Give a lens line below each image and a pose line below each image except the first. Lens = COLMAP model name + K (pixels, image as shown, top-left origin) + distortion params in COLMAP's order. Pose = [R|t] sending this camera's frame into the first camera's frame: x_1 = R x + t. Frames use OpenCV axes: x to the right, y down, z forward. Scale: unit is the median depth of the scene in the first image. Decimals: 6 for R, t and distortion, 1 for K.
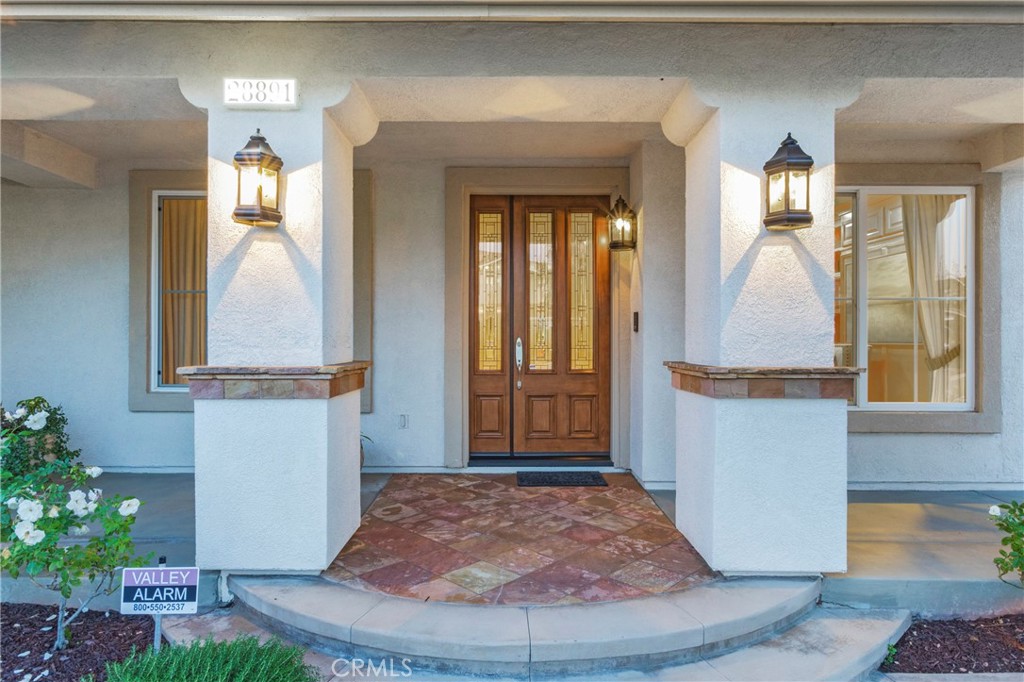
lens RADIAL K [[582.7, 0, 498.2], [0, 582.7, 339.3], [0, 0, 1]] dist [-0.002144, -0.000325]
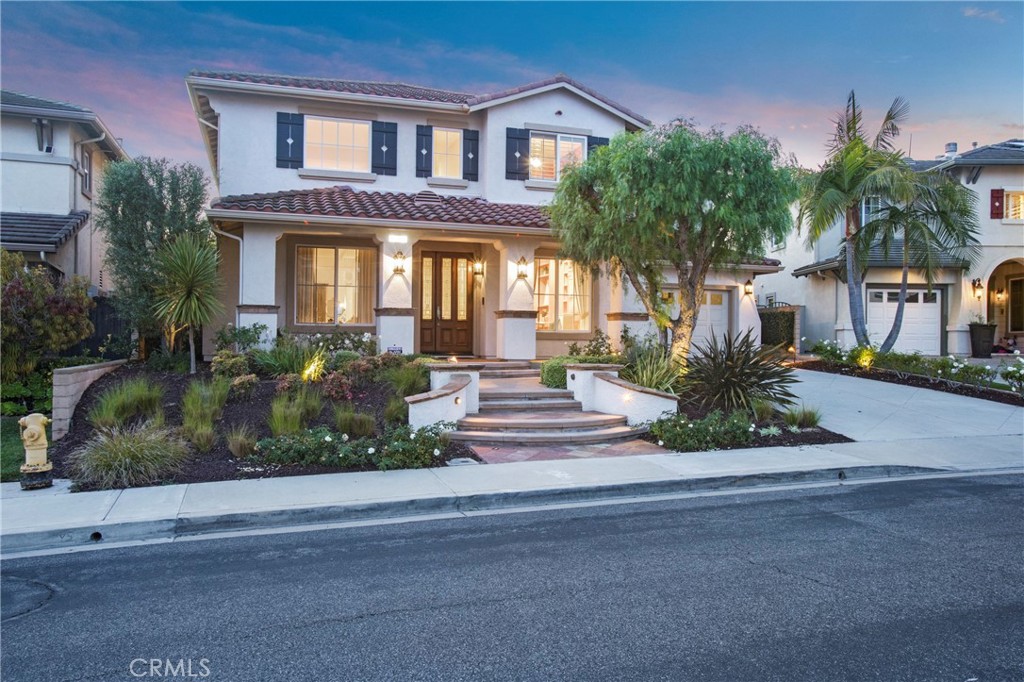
lens RADIAL K [[770.1, 0, 512.0], [0, 770.1, 341.0], [0, 0, 1]] dist [-0.000175, -0.000358]
pose [[0.949182, 0.006458, 0.314660, -0.745055], [-0.007093, 0.999974, 0.000871, 0.148120], [-0.314647, -0.003058, 0.949204, -2.394968]]
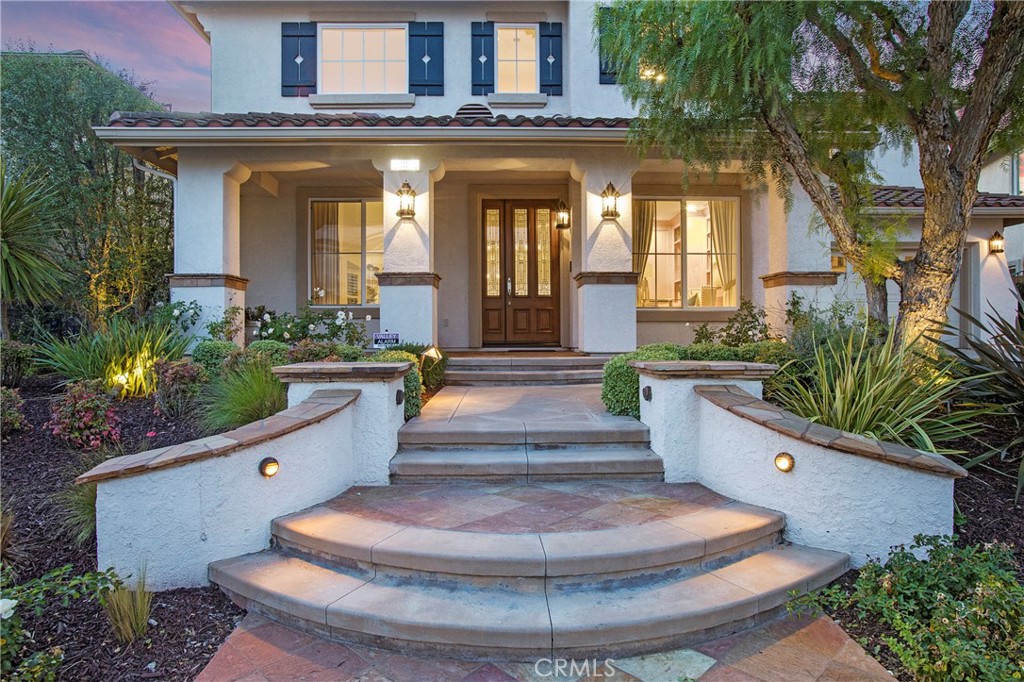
lens RADIAL K [[640.6, 0, 512.0], [0, 640.6, 341.0], [0, 0, 1]] dist [-0.075777, 0.078922]
pose [[0.999500, -0.007071, 0.030811, -0.018916], [0.006895, 0.999959, 0.005805, 0.186550], [-0.030851, -0.005589, 0.999508, -1.009756]]
